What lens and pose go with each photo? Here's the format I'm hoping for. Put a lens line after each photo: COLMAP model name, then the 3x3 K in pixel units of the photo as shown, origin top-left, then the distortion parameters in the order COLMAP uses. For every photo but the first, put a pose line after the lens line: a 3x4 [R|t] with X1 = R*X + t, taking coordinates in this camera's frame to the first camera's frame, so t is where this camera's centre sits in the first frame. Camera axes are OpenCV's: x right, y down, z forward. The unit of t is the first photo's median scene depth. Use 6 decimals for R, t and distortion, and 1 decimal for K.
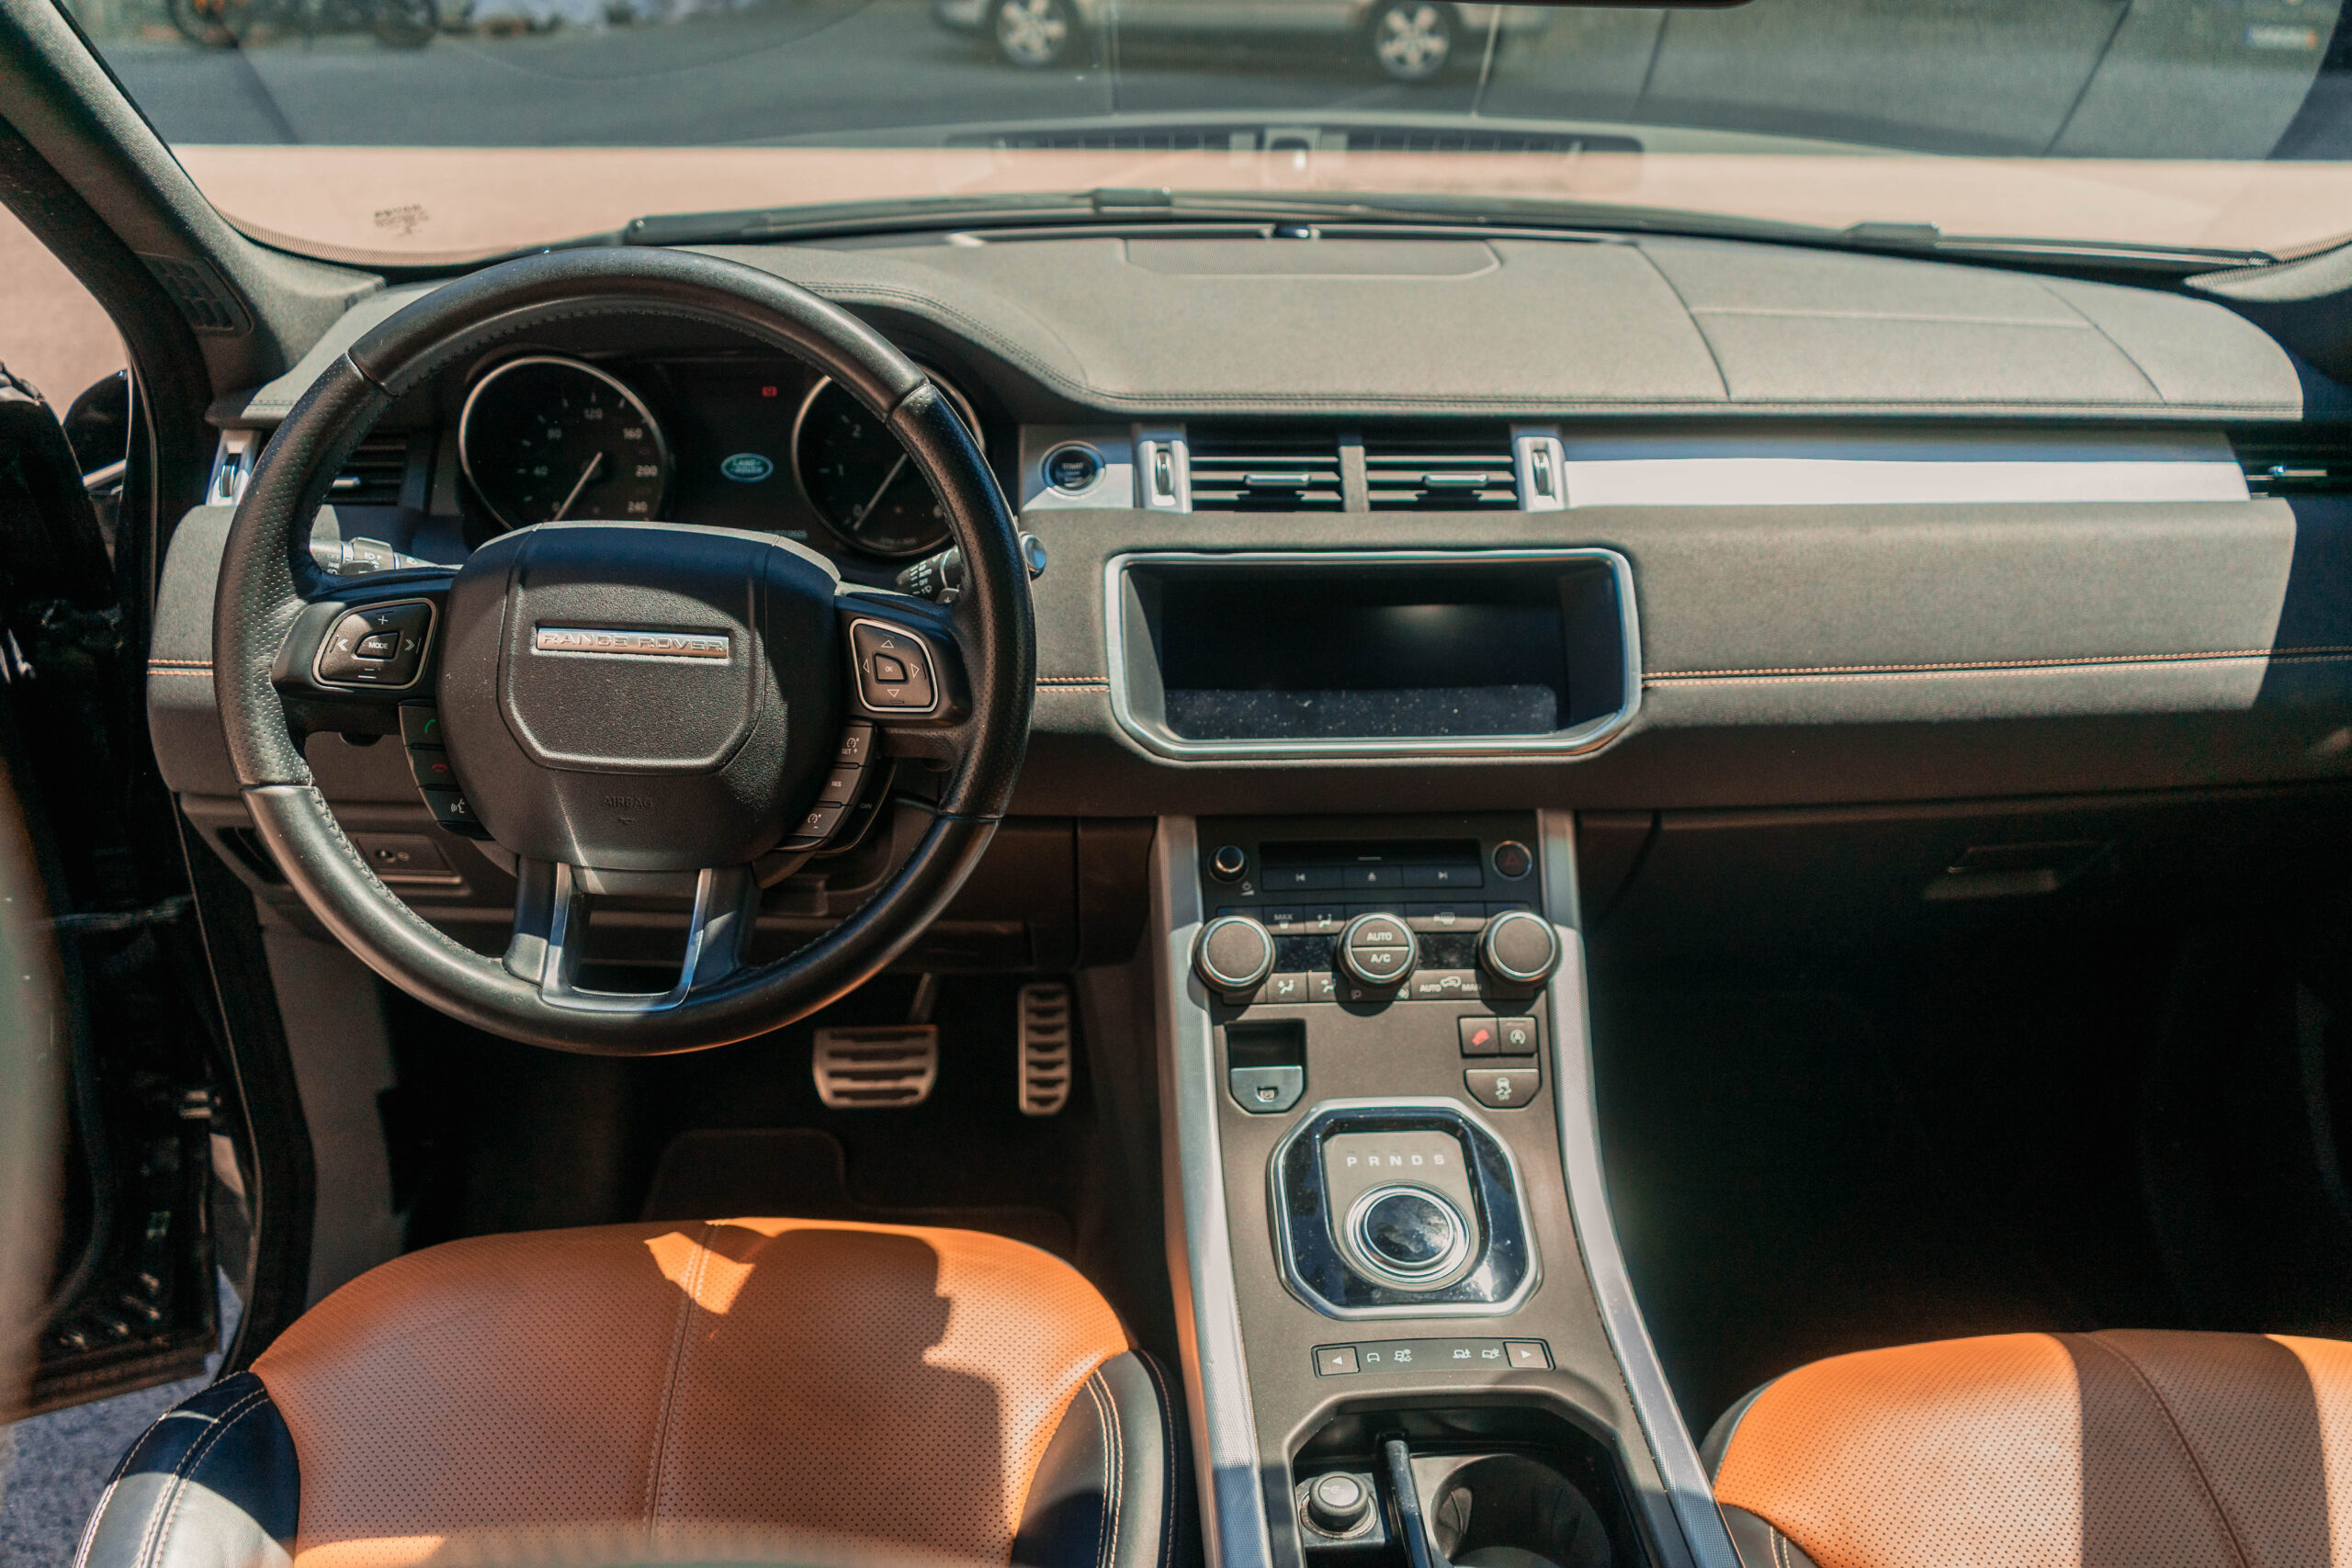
lens RADIAL K [[1833.9, 0, 1176.3], [0, 1833.9, 726.8], [0, 0, 1]] dist [-0.083902, 0.109906]
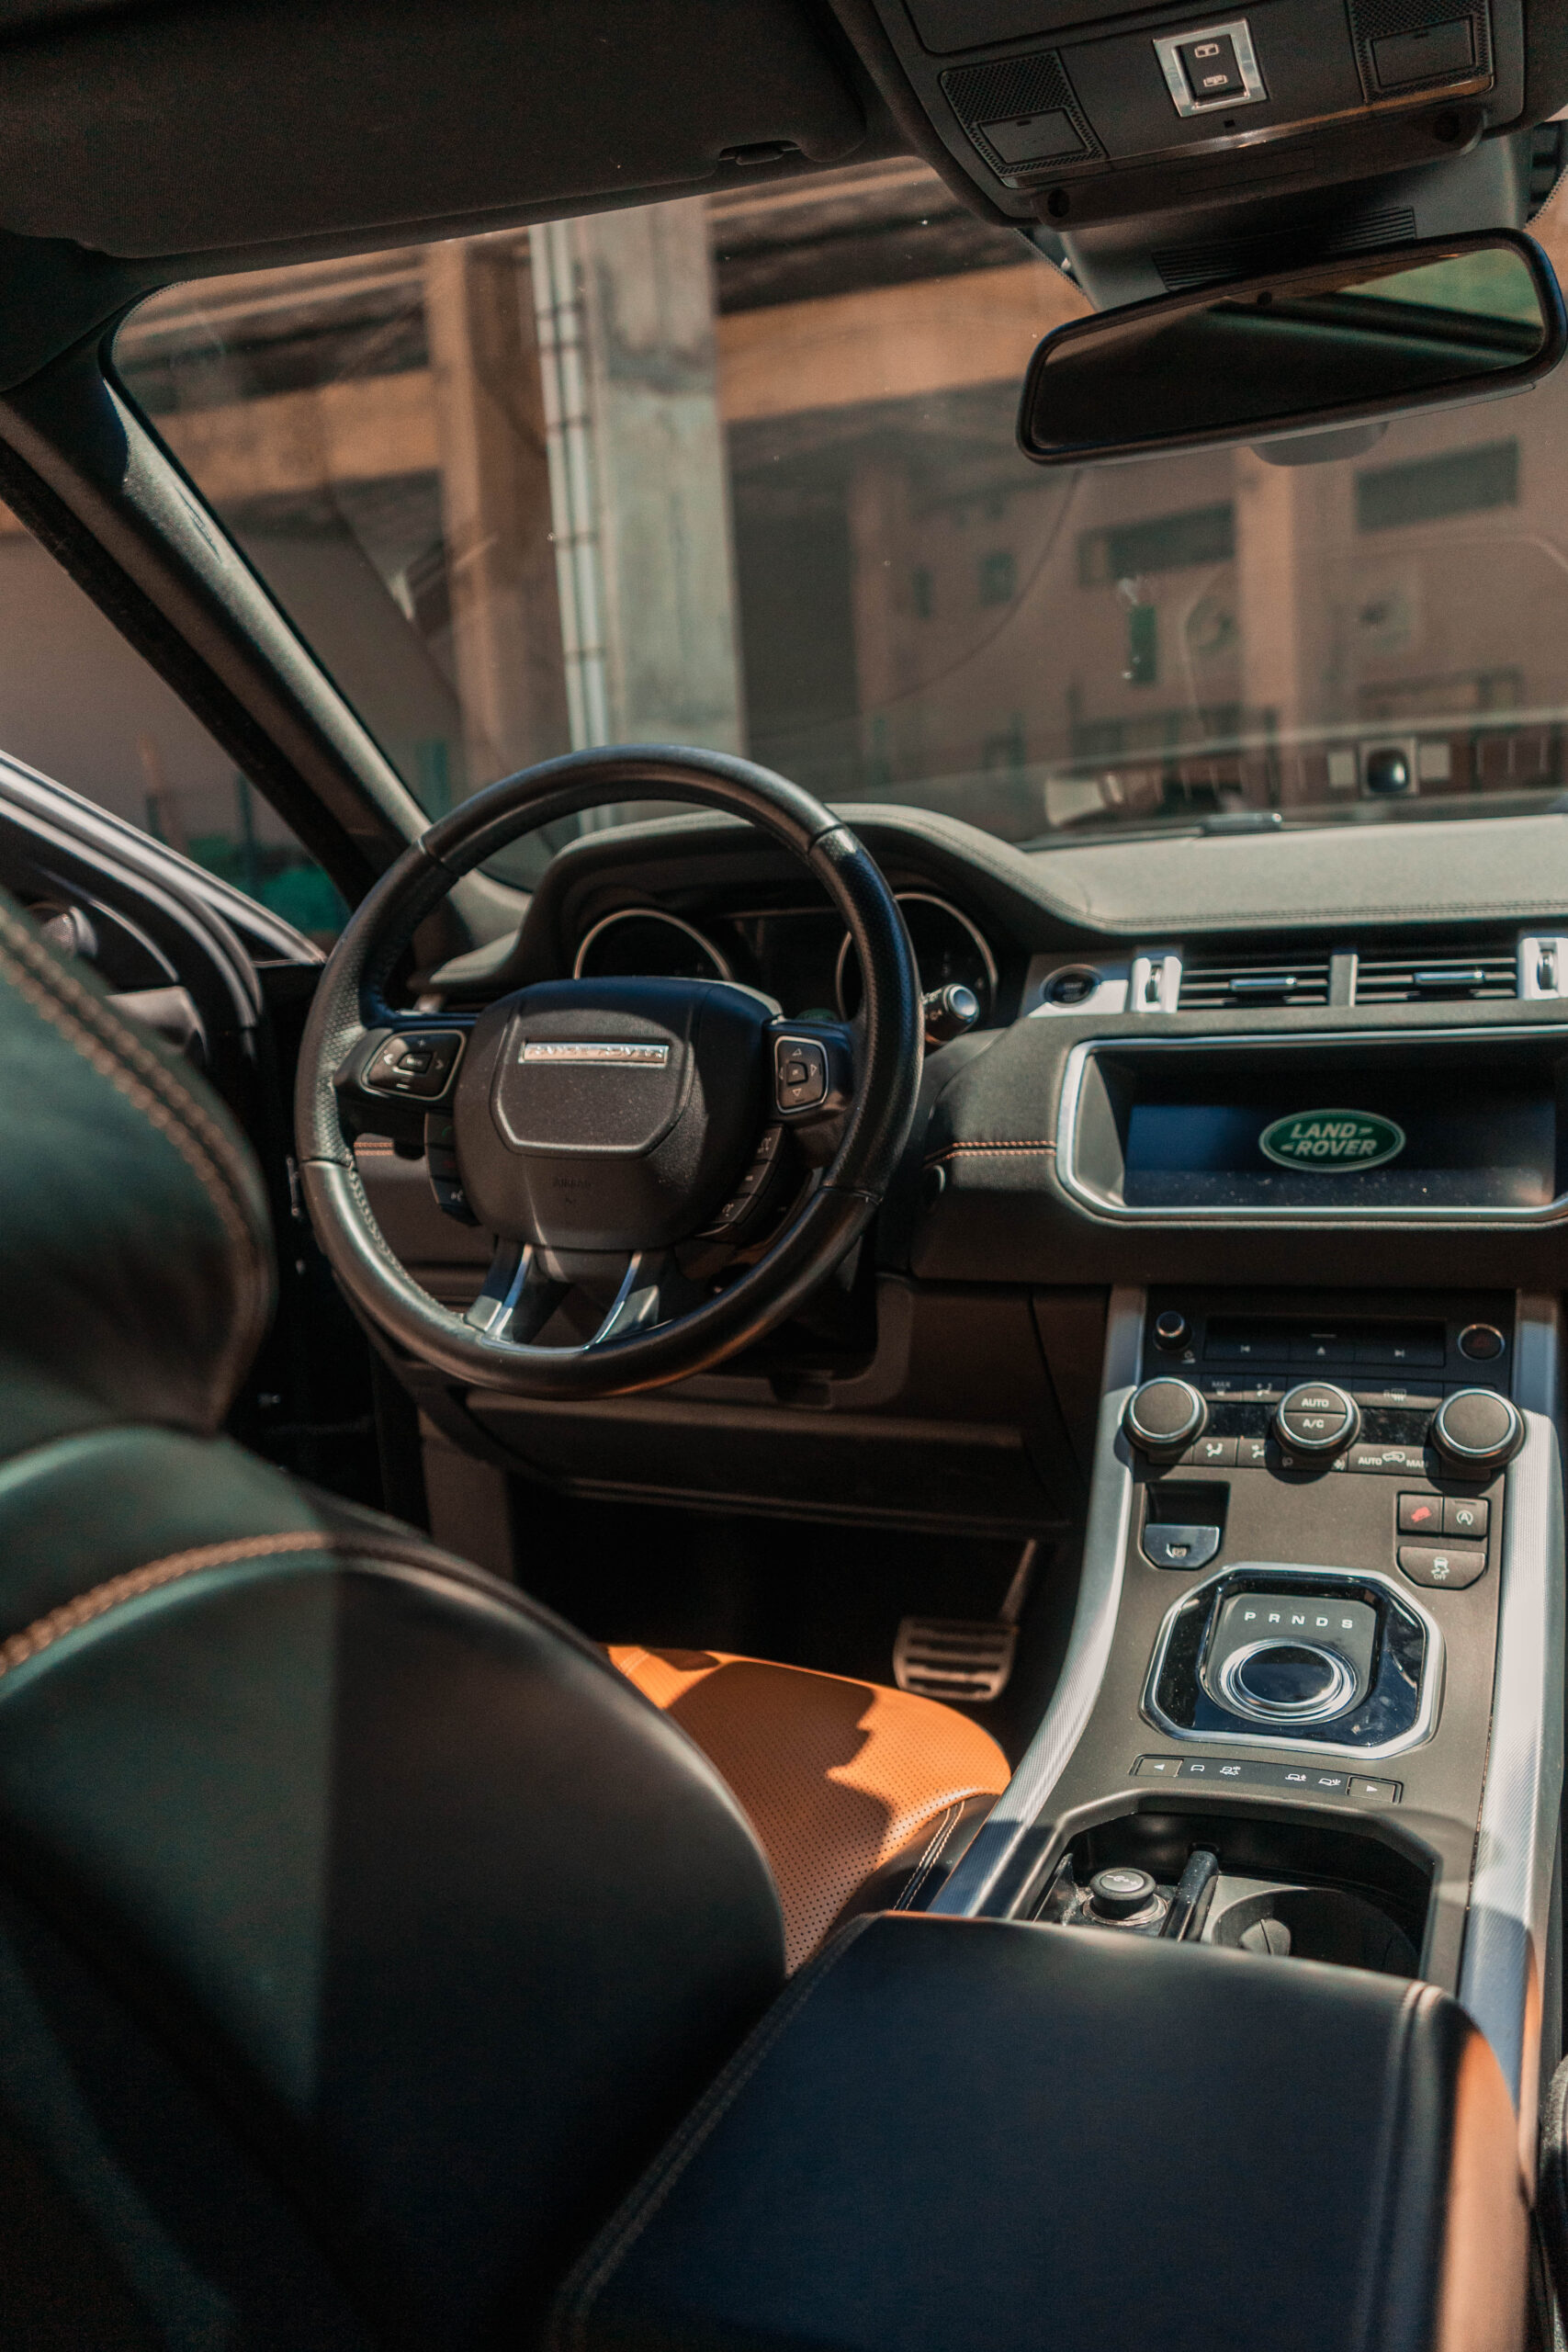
lens RADIAL K [[1850.7, 0, 784.0], [0, 1850.7, 1176.0], [0, 0, 1]] dist [-0.054662, -0.000119]
pose [[0.905924, -0.008202, -0.423360, 0.267126], [-0.094627, 0.970606, -0.221291, 0.238224], [0.412731, 0.240534, 0.878519, 0.014163]]
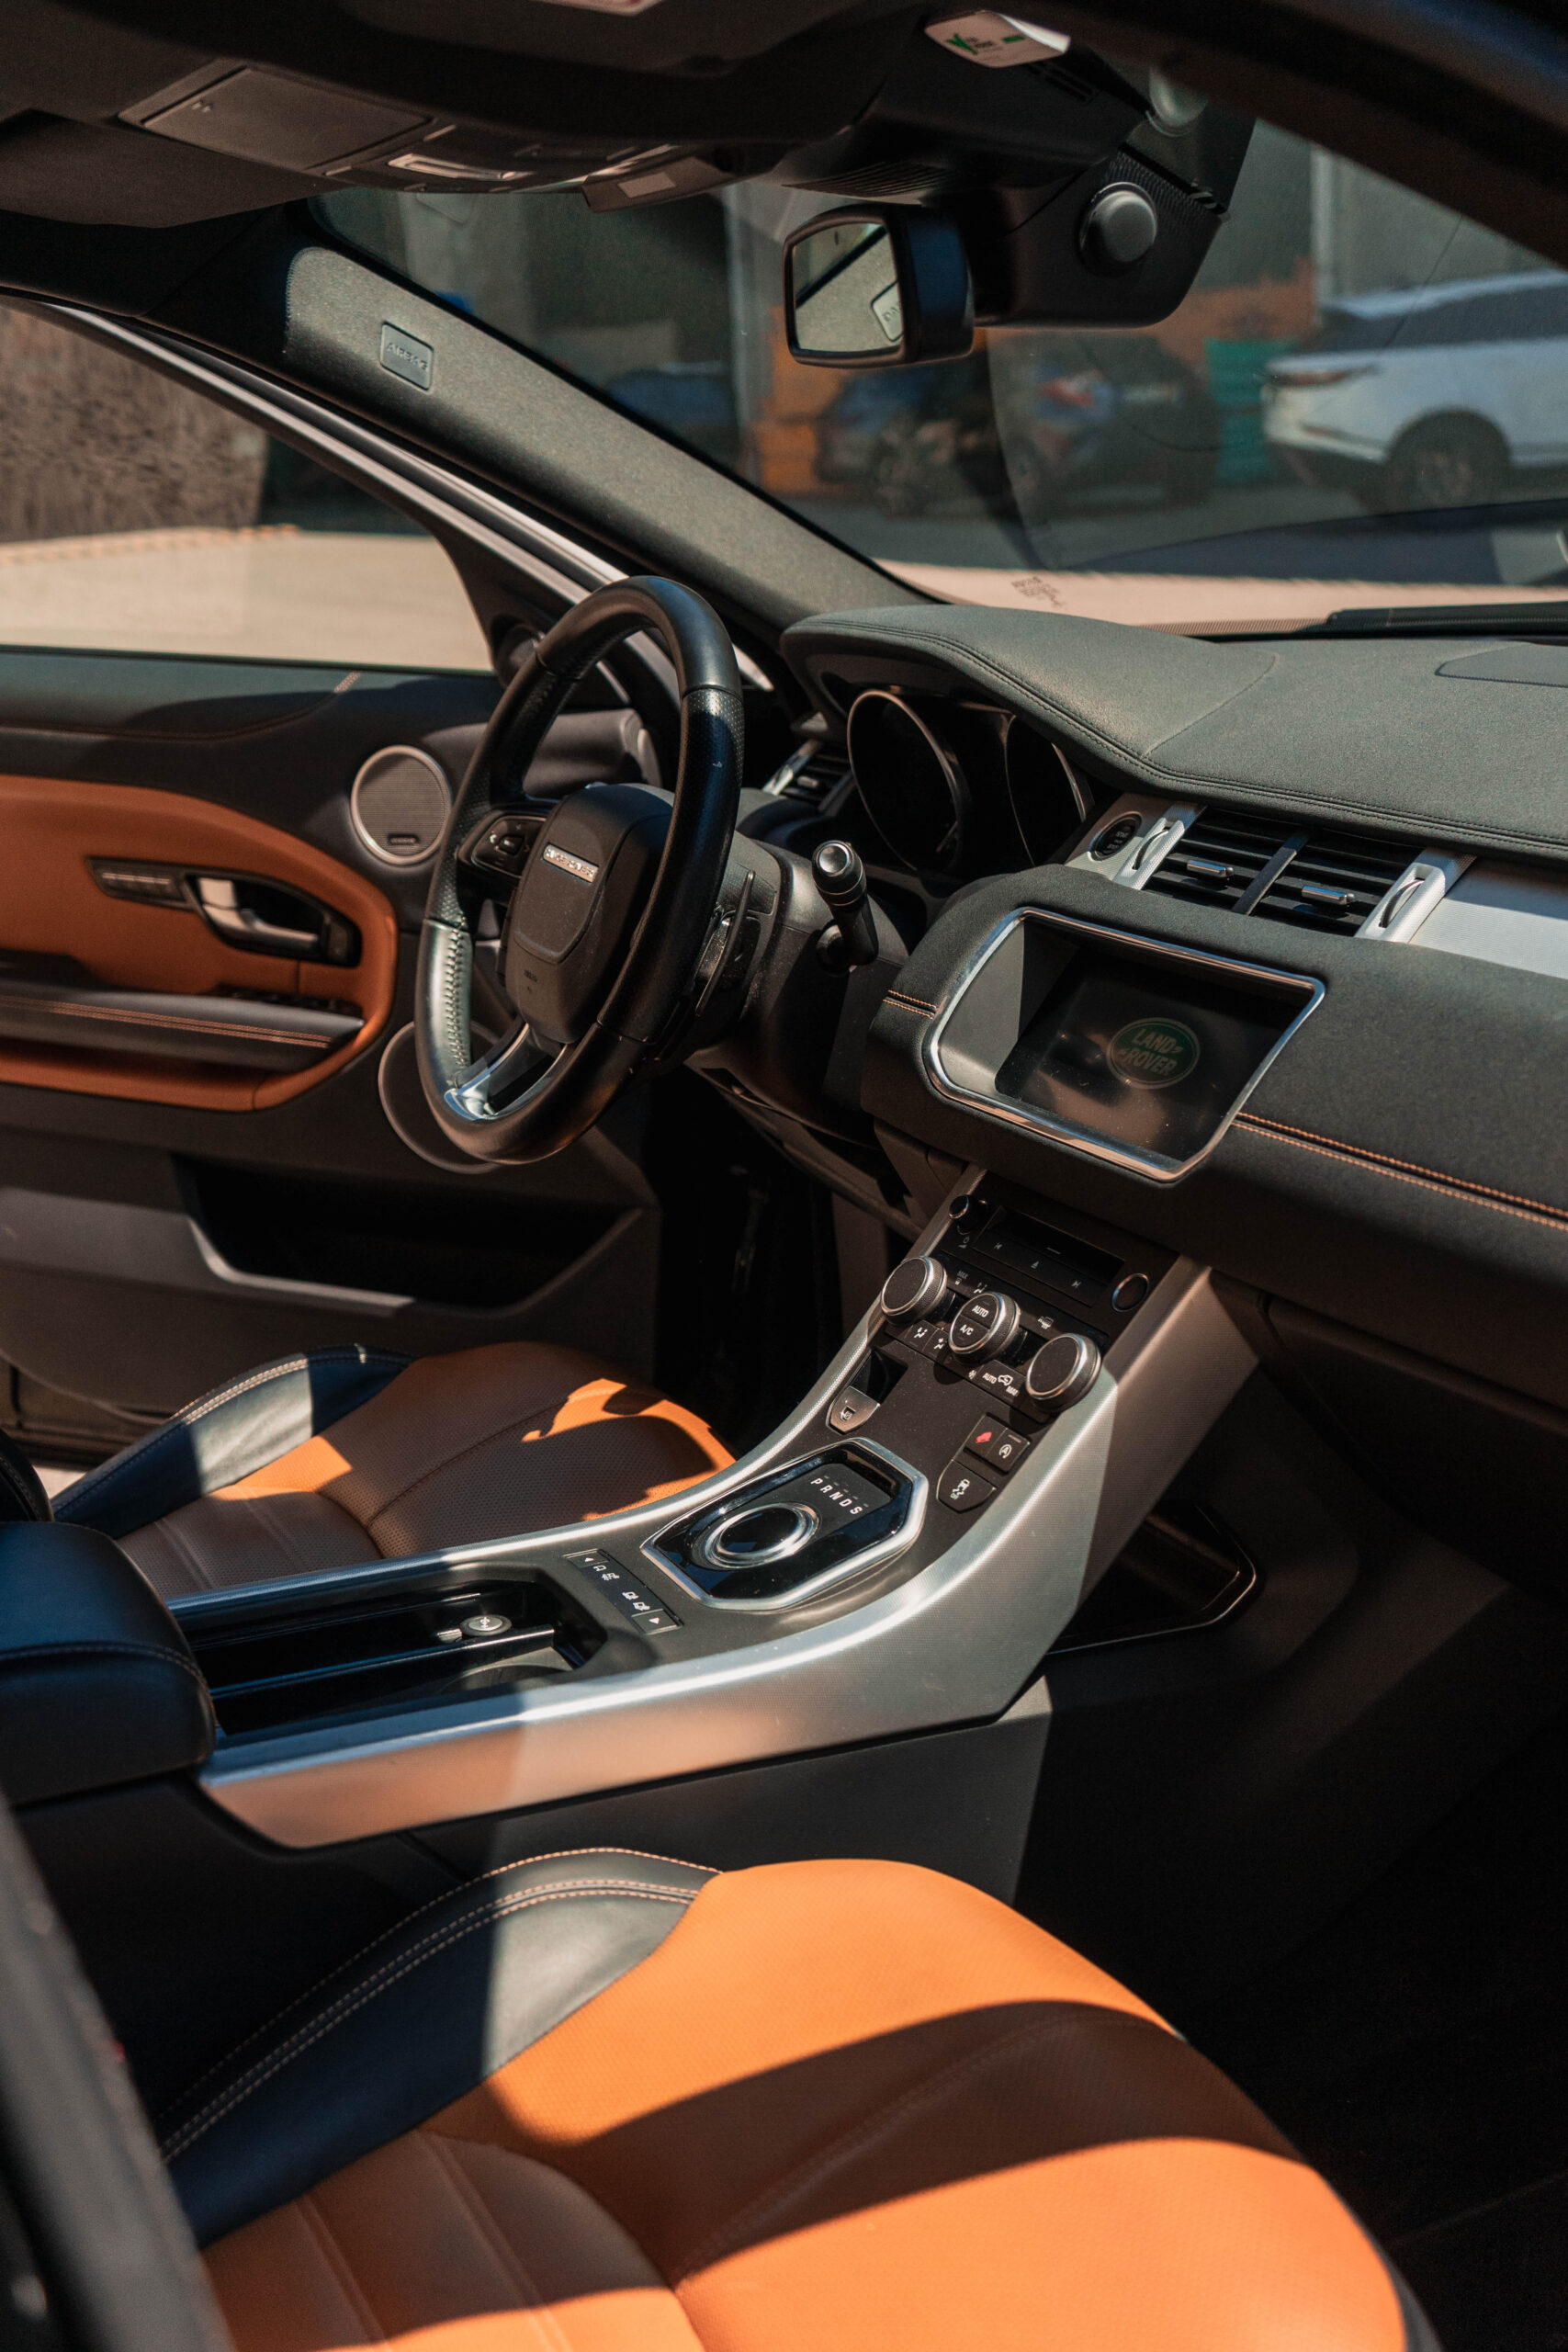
lens RADIAL K [[2737.4, 0, 784.0], [0, 2737.4, 1176.0], [0, 0, 1]] dist [-0.173049, -0.001633]
pose [[0.387662, 0.212031, -0.897085, 1.332417], [-0.312877, 0.945679, 0.088311, -0.045642], [0.867079, 0.246442, 0.432943, 0.278284]]
